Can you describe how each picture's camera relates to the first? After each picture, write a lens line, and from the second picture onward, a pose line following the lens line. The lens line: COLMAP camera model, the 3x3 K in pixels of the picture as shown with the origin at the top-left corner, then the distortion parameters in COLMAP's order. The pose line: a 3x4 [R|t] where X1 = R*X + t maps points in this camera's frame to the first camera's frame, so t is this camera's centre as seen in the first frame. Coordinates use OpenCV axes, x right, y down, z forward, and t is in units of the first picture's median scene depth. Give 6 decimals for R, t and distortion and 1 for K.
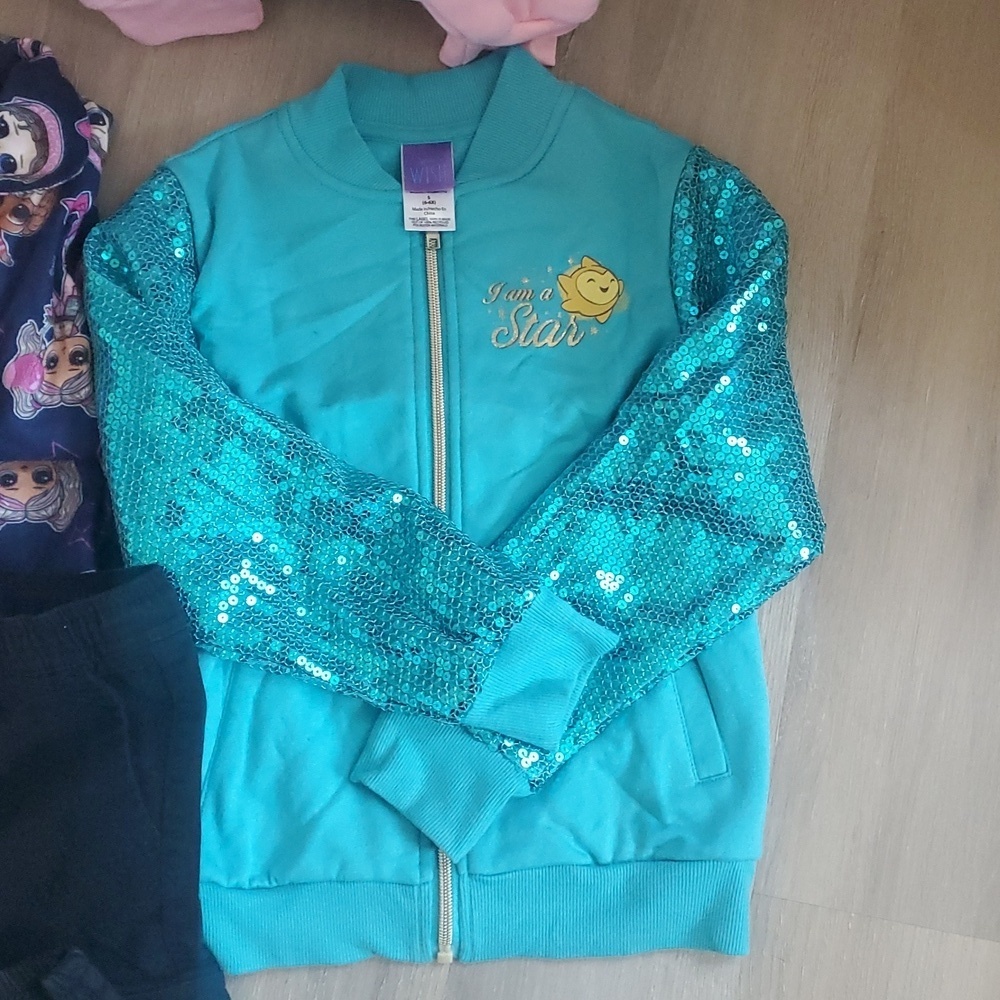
lens RADIAL K [[1404.0, 0, 500.0], [0, 1404.0, 500.0], [0, 0, 1]] dist [0.214625, -0.706151]
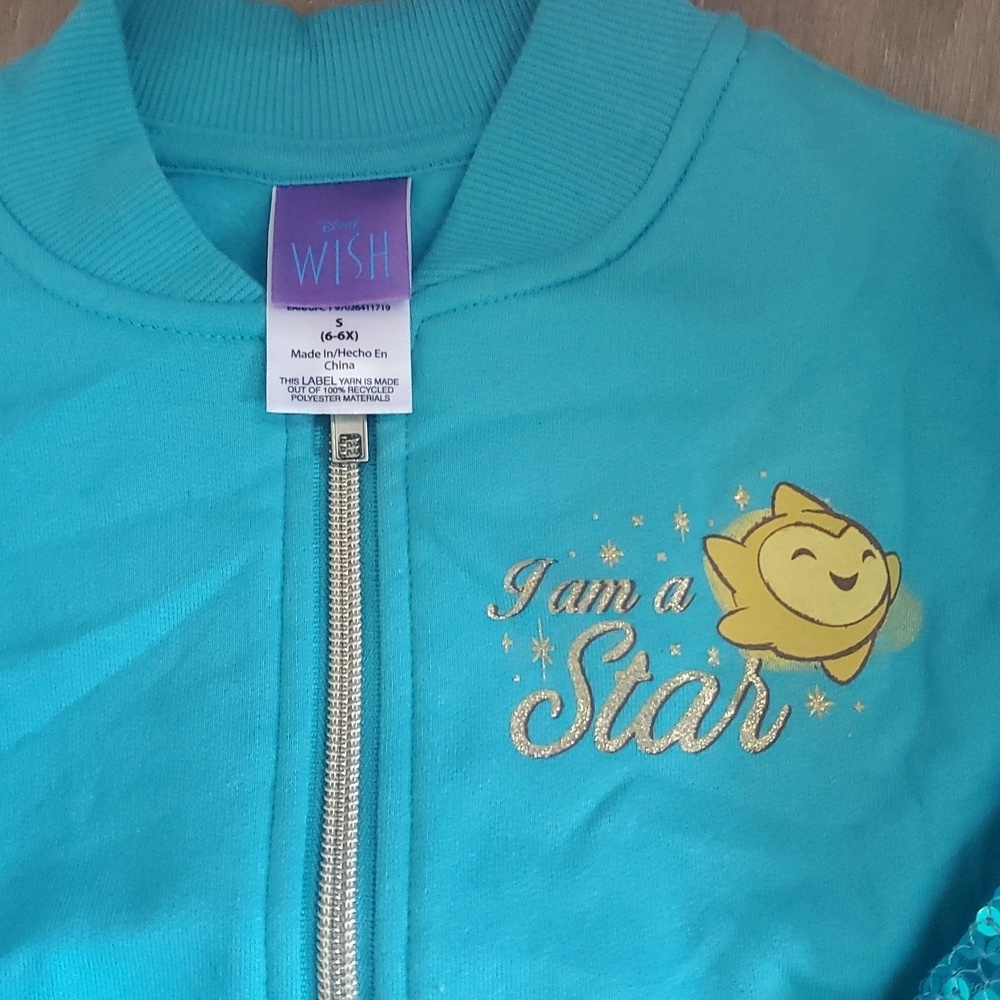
lens RADIAL K [[1404.0, 0, 500.0], [0, 1404.0, 500.0], [0, 0, 1]] dist [0.214625, -0.706151]
pose [[0.999324, 0.001906, -0.036719, 0.003500], [-0.006284, 0.992817, -0.119478, -0.127274], [0.036228, 0.119628, 0.992158, 0.655824]]
